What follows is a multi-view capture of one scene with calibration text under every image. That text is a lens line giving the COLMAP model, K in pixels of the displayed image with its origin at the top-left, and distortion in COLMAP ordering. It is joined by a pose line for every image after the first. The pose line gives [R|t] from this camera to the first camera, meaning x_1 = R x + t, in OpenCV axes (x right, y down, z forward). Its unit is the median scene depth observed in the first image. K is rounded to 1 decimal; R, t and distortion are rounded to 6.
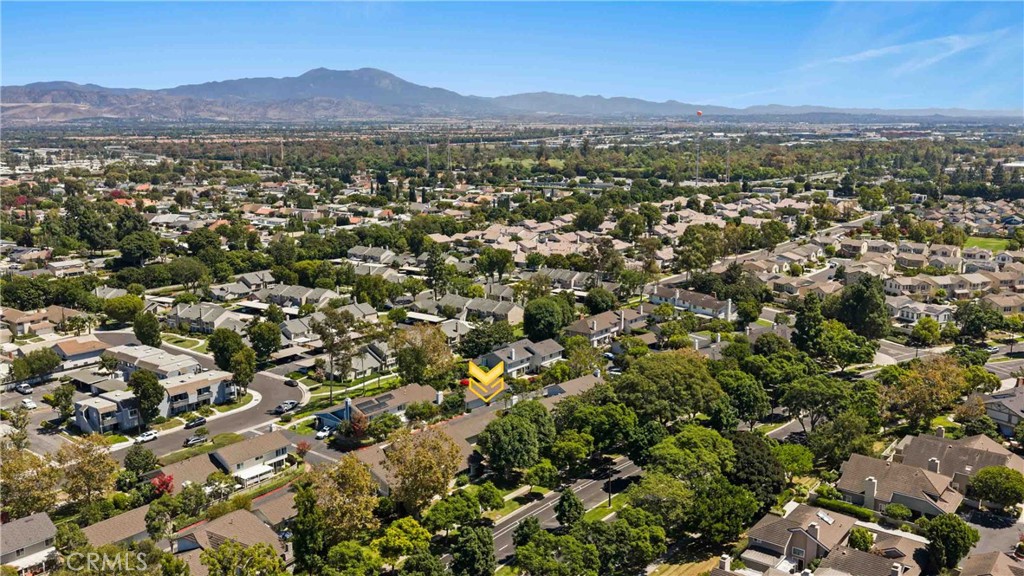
lens RADIAL K [[853.0, 0, 511.9], [0, 853.0, 288.3], [0, 0, 1]] dist [0.037519, -0.040644]
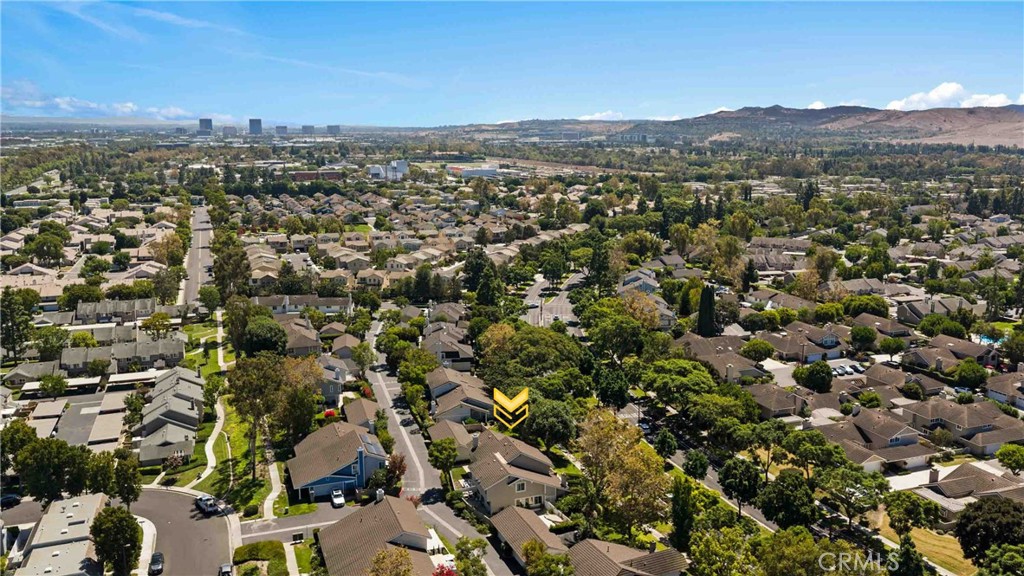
lens RADIAL K [[853.0, 0, 503.0], [0, 853.0, 288.9], [0, 0, 1]] dist [0.037519, -0.040644]
pose [[0.528200, -0.155096, 0.834835, -0.682650], [0.161009, 0.983634, 0.080870, -0.061830], [-0.833715, 0.091700, 0.544527, 0.340242]]
